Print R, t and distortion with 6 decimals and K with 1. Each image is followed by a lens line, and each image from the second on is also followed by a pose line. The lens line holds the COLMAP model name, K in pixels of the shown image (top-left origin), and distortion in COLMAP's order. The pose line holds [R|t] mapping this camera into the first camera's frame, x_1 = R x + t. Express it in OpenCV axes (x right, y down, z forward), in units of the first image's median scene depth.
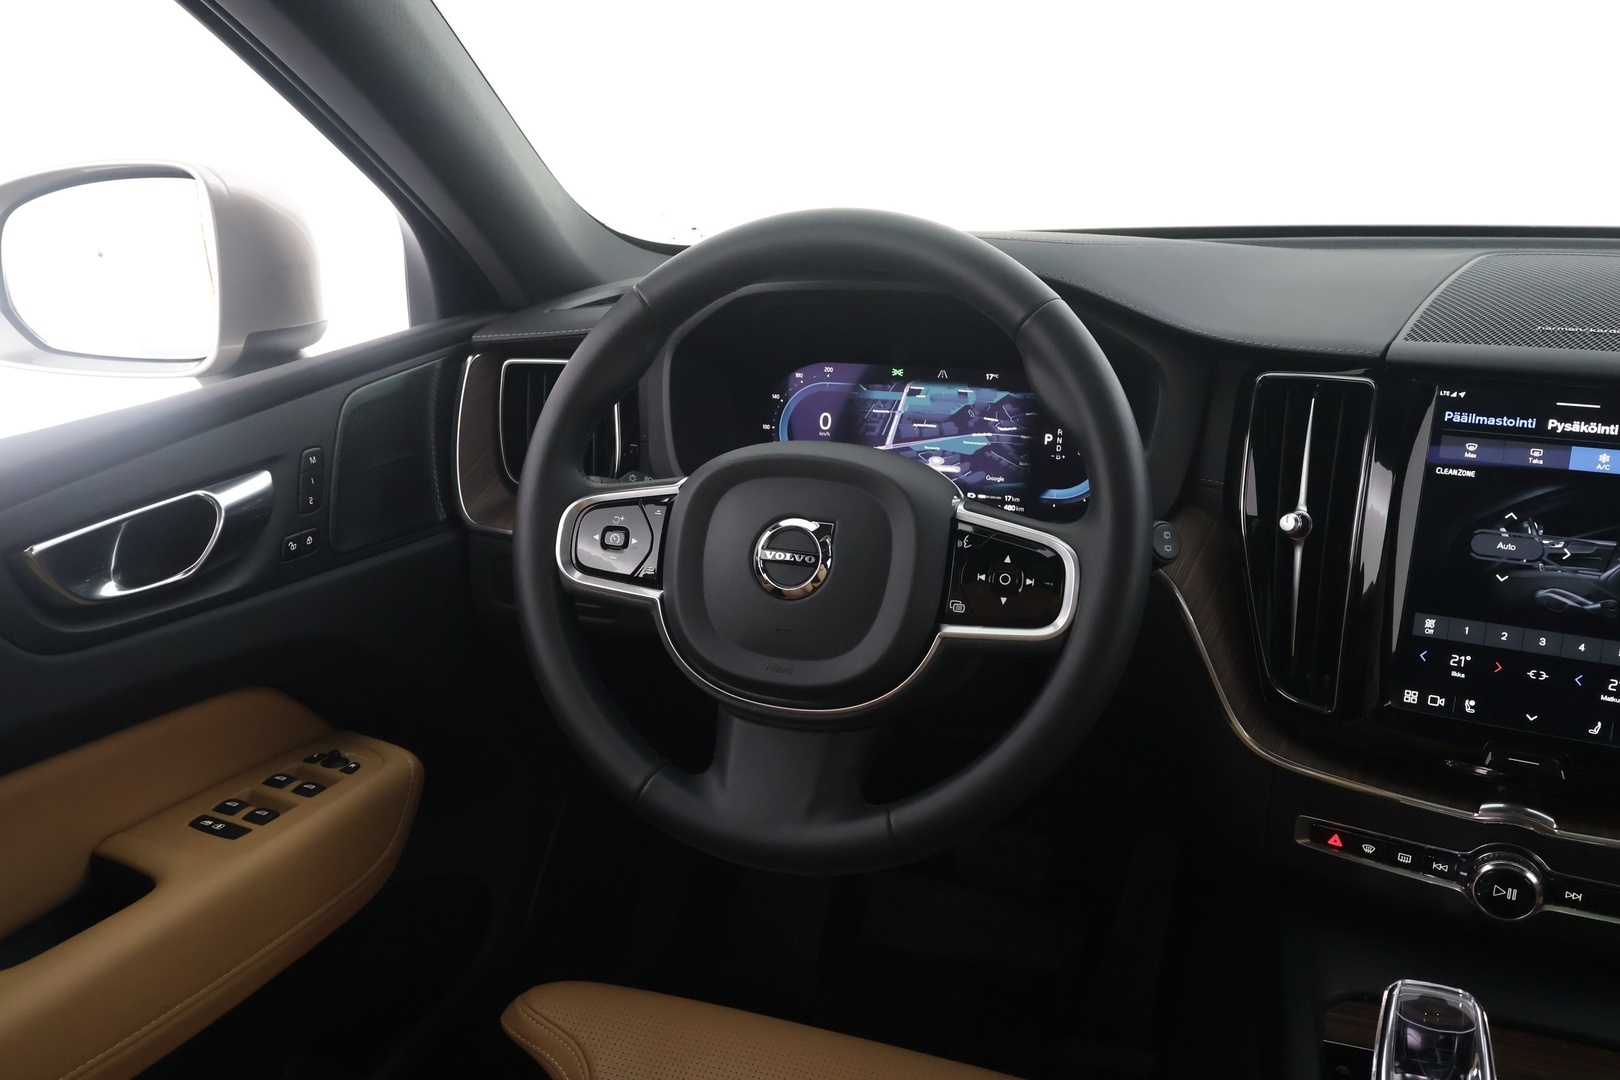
lens RADIAL K [[1272.4, 0, 807.6], [0, 1272.4, 546.0], [0, 0, 1]] dist [-0.002007, 0.006694]
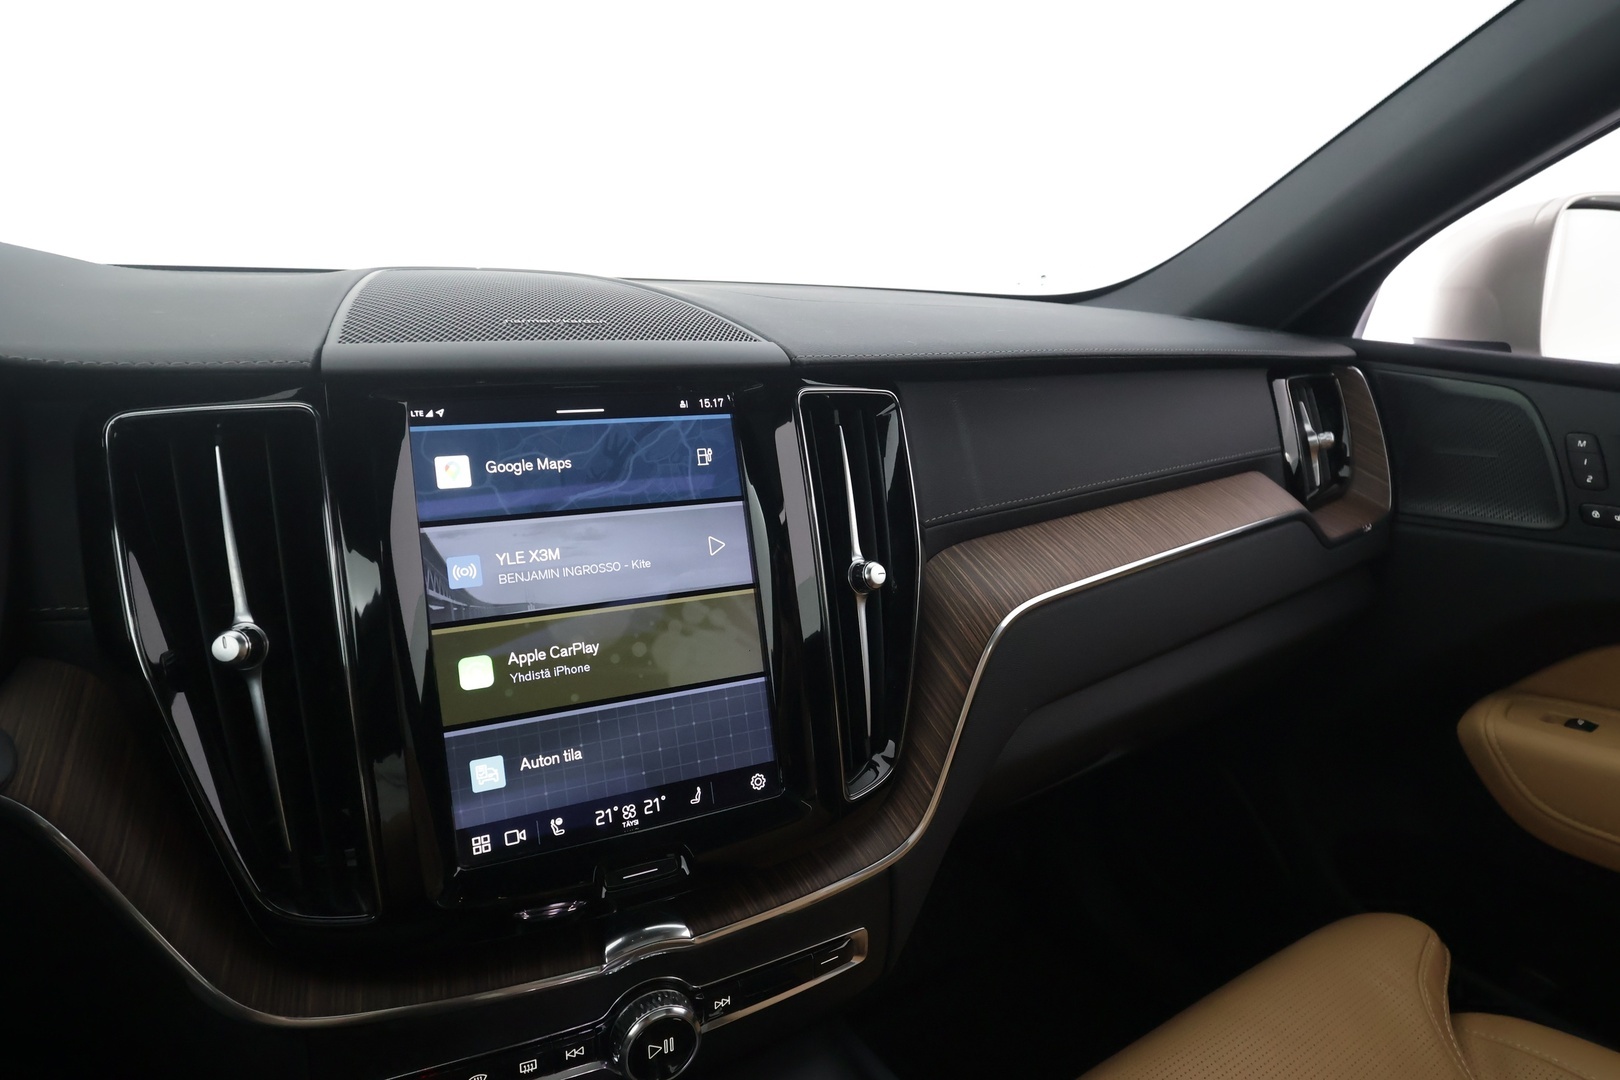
lens RADIAL K [[964.2, 0, 803.3], [0, 964.2, 541.6], [0, 0, 1]] dist [0.003301, 0.002325]
pose [[0.571342, -0.183012, 0.800047, 0.181678], [0.225674, 0.972276, 0.061249, -0.035366], [-0.789075, 0.145556, 0.596803, 0.519112]]
